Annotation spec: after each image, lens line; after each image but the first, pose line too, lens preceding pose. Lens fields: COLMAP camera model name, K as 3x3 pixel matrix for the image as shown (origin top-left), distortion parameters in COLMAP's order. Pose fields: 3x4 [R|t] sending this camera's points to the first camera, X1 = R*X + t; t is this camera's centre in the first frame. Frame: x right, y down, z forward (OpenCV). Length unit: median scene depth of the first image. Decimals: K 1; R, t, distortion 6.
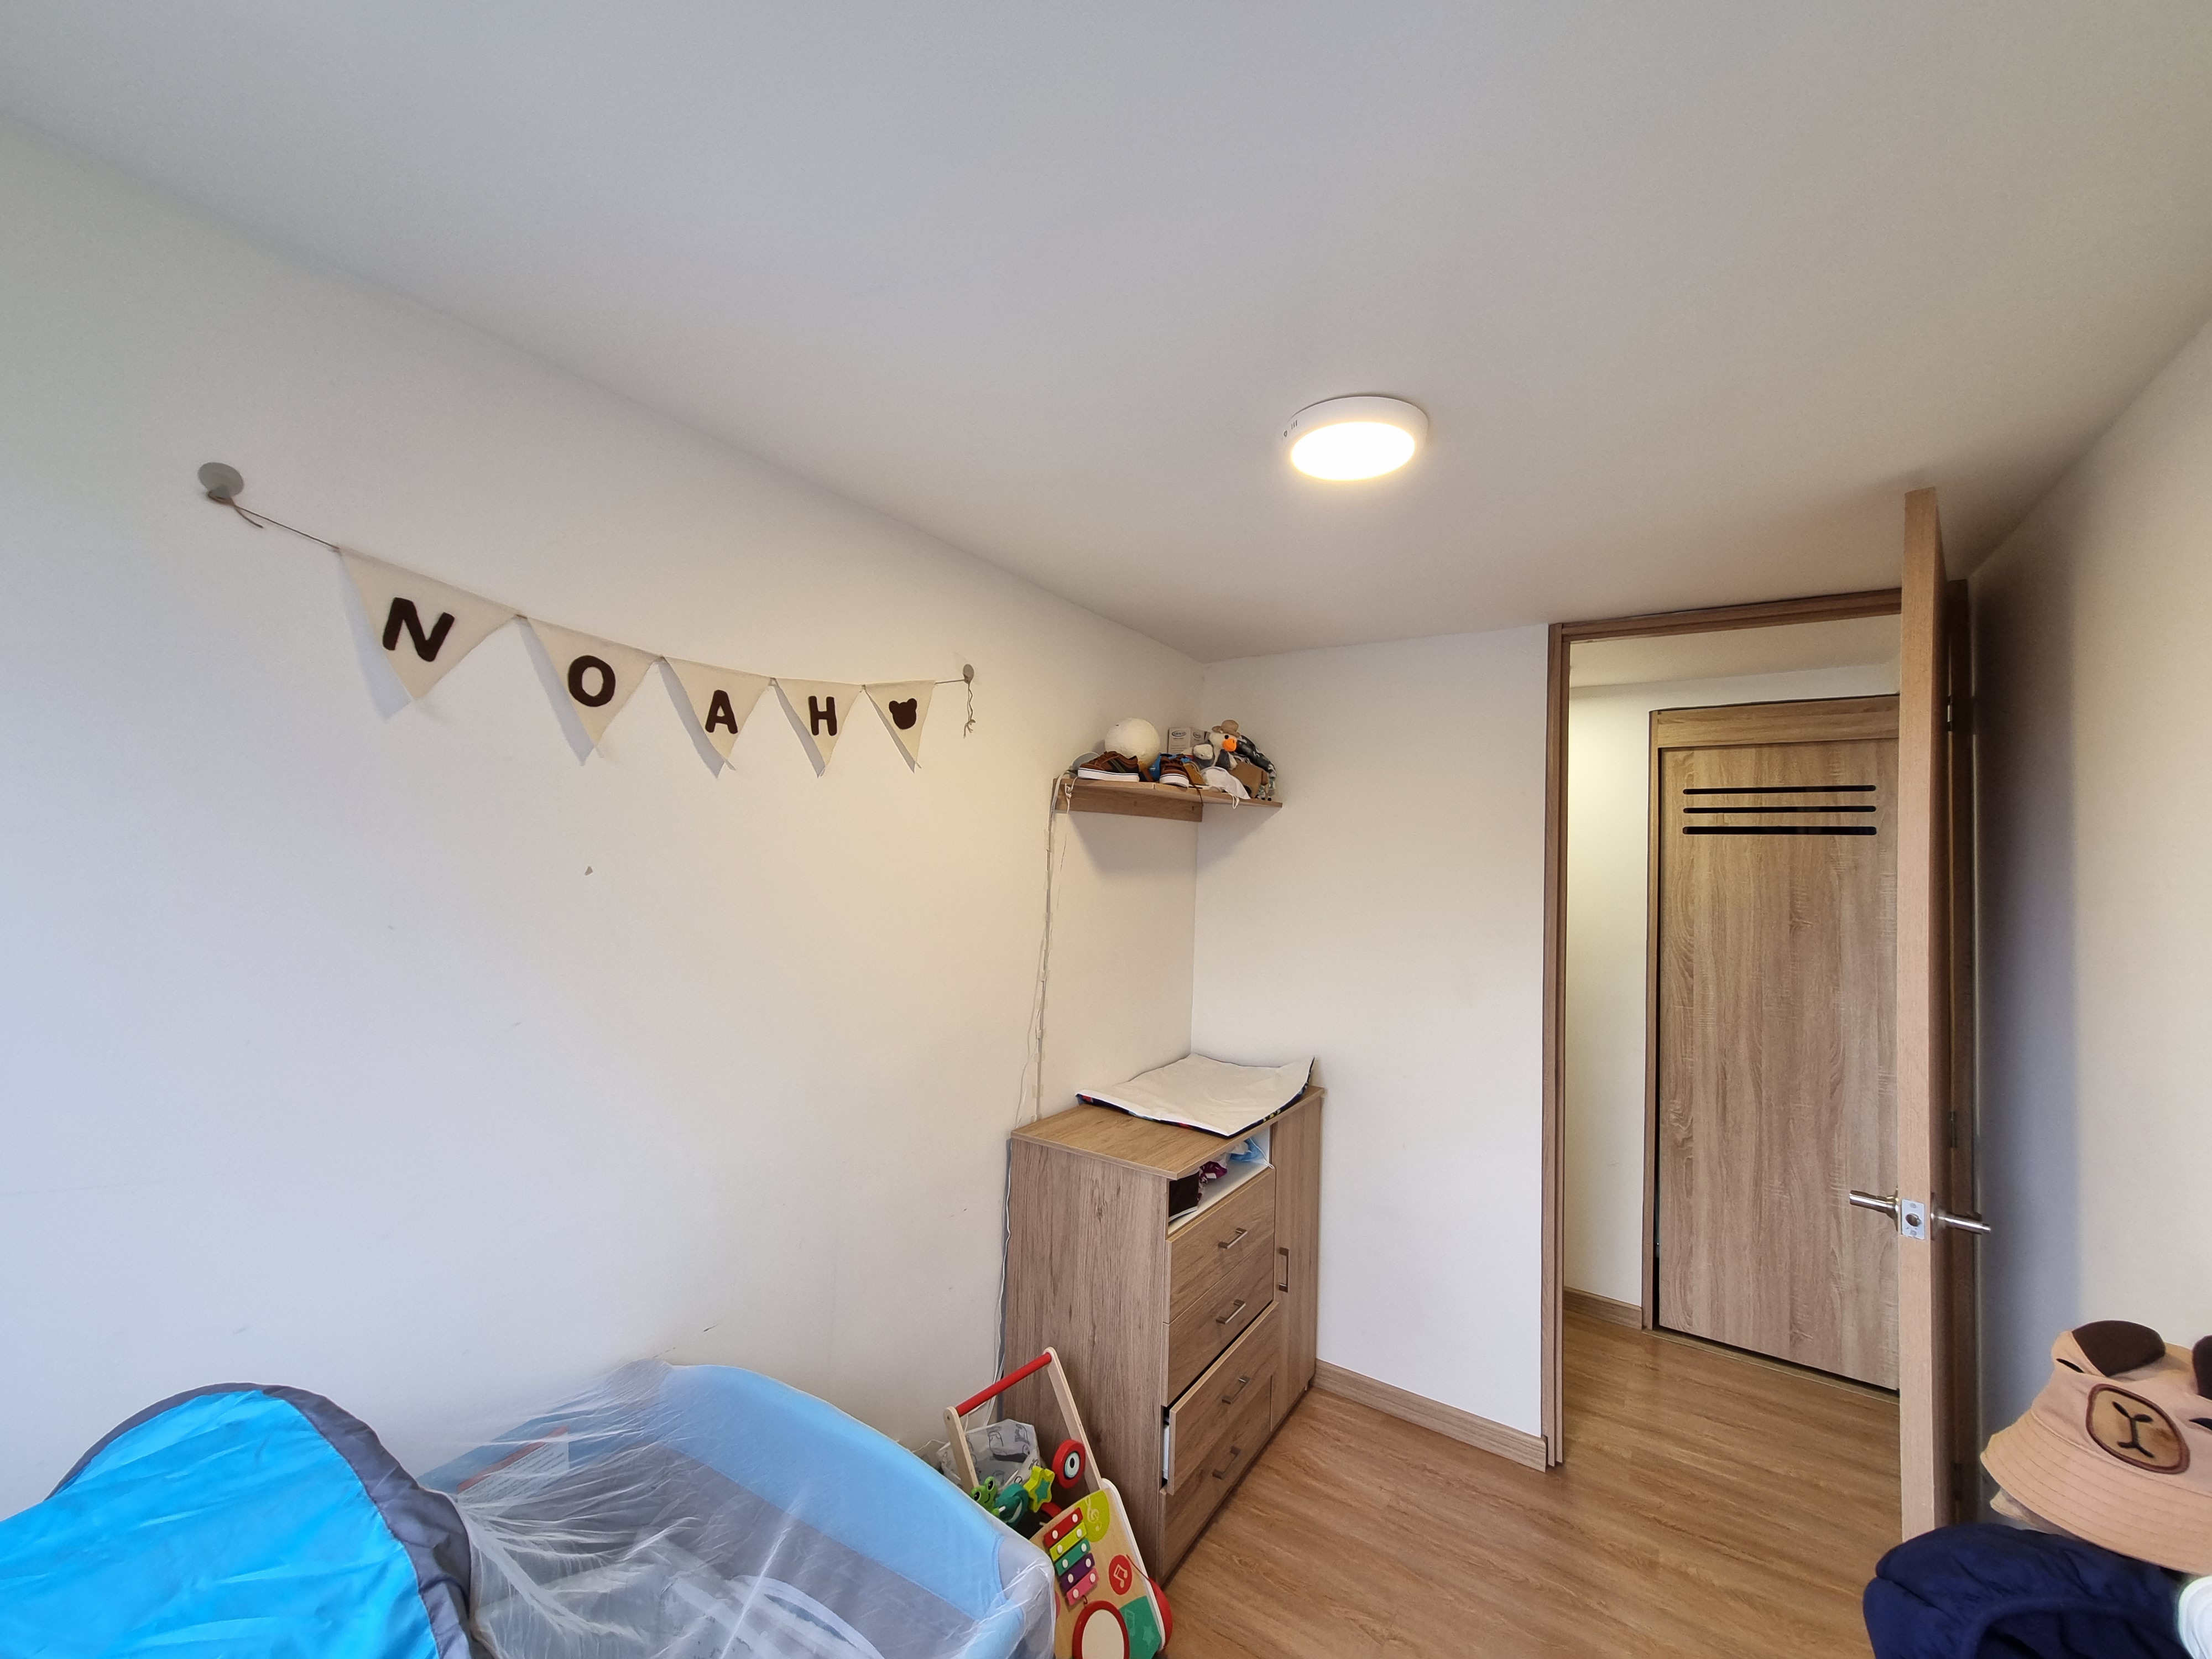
lens RADIAL K [[867.2, 0, 1106.0], [0, 867.2, 829.5], [0, 0, 1]] dist [0.001149, 0.000643]
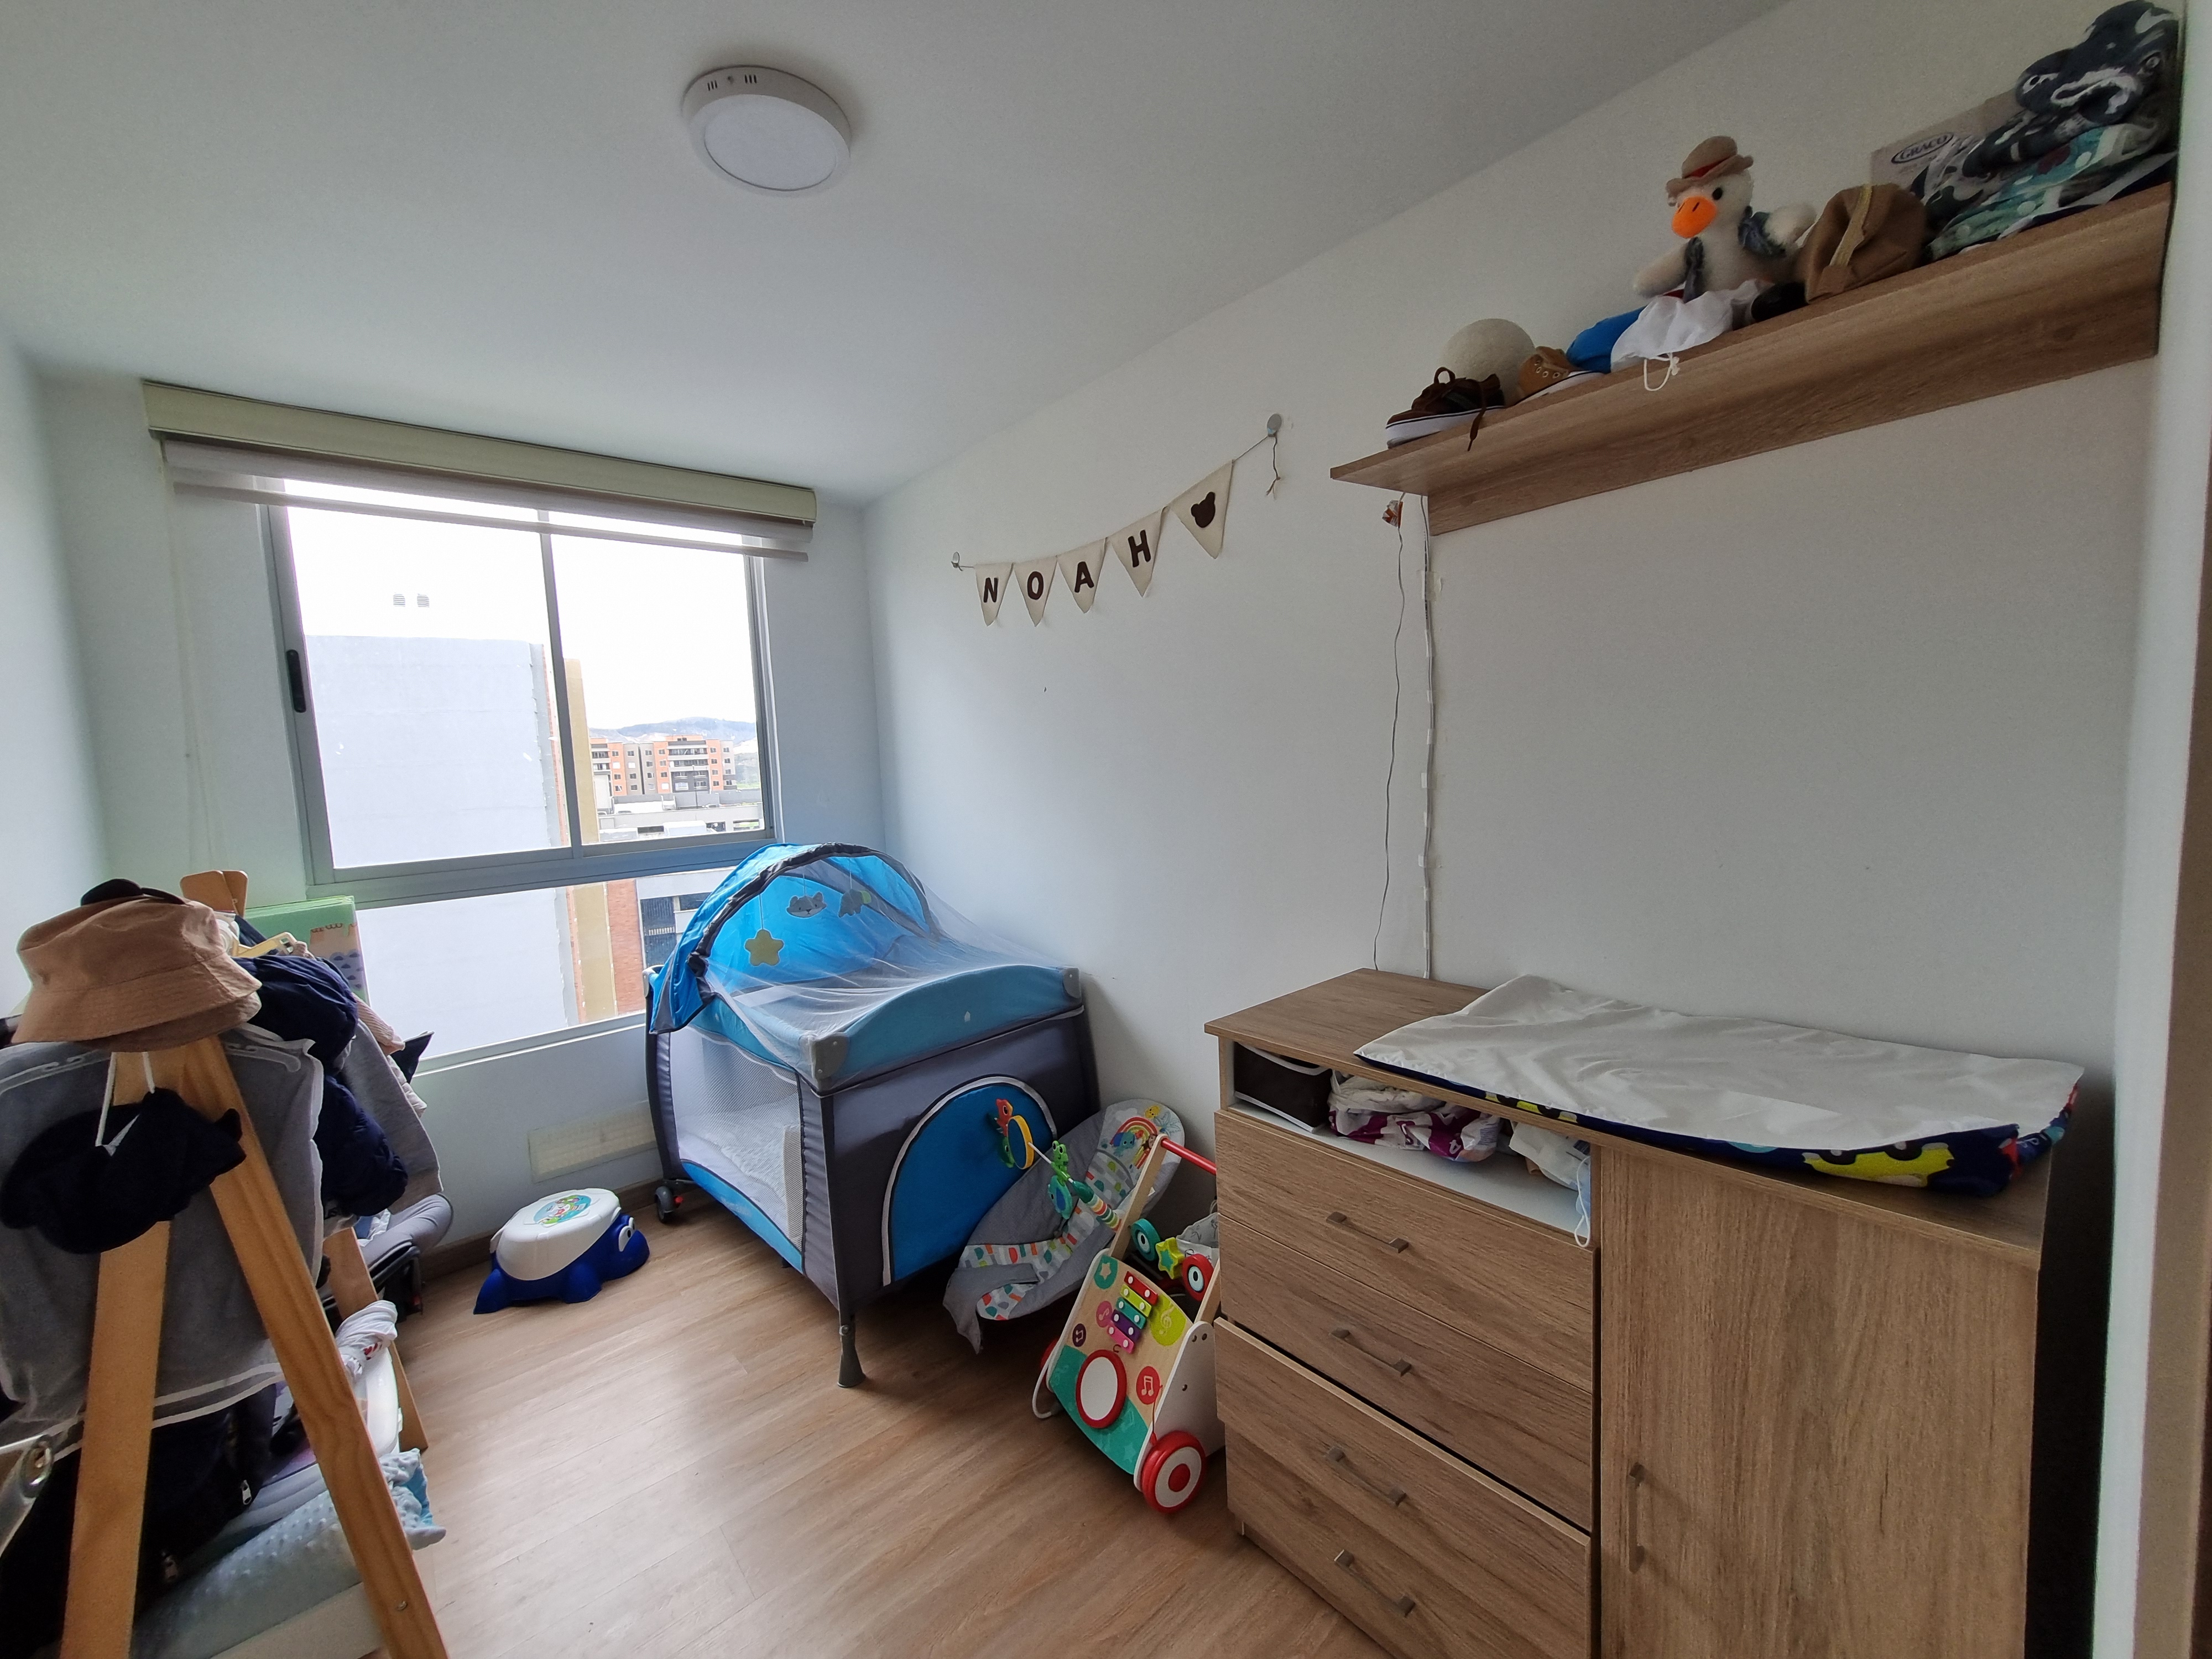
lens RADIAL K [[867.2, 0, 1106.0], [0, 867.2, 829.5], [0, 0, 1]] dist [0.001149, 0.000643]
pose [[-0.263128, 0.064469, -0.962604, 0.923665], [0.071920, 0.996299, 0.047067, 0.211825], [0.962076, -0.056845, -0.266791, 1.274357]]
